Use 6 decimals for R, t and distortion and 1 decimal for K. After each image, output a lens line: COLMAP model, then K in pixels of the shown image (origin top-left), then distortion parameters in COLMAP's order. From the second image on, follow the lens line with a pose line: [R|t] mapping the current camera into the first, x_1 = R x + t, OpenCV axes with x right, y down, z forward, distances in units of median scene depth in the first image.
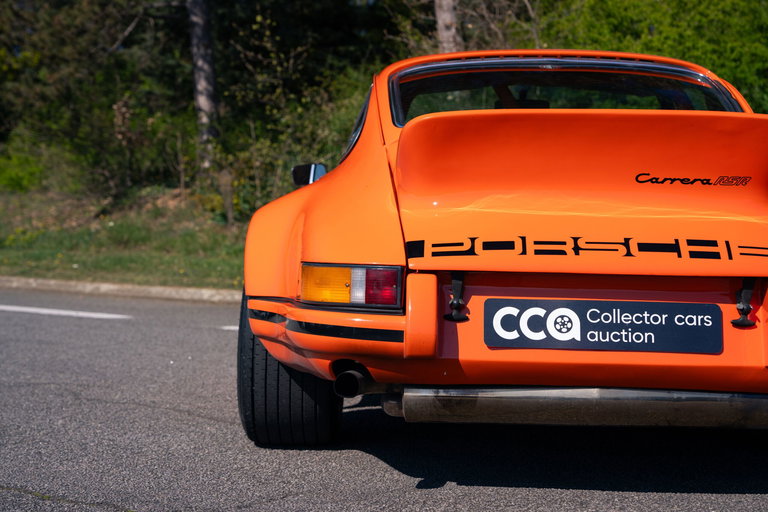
lens RADIAL K [[1297.9, 0, 385.5], [0, 1297.9, 256.8], [0, 0, 1]] dist [0.217760, 0.000000]
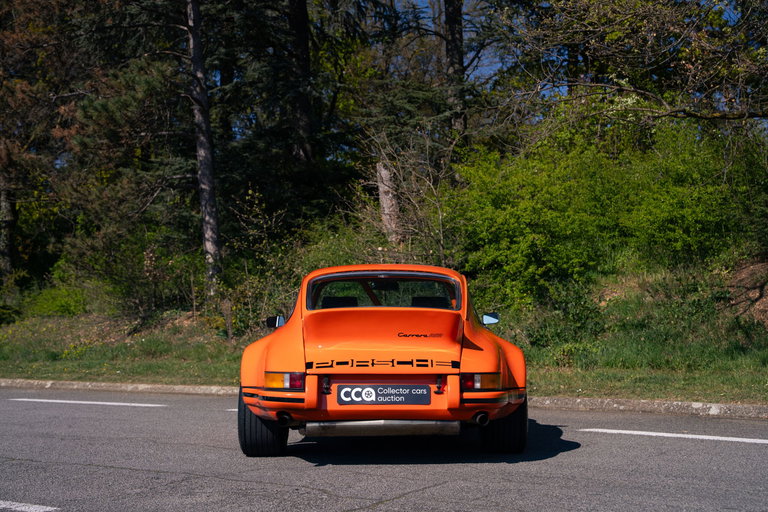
lens RADIAL K [[1128.9, 0, 382.4], [0, 1128.9, 253.9], [0, 0, 1]] dist [0.169316, 0.000000]
pose [[0.999667, -0.018850, 0.017599, 0.029946], [0.020347, 0.995813, -0.089121, -0.005272], [-0.015845, 0.089450, 0.995865, -0.275964]]
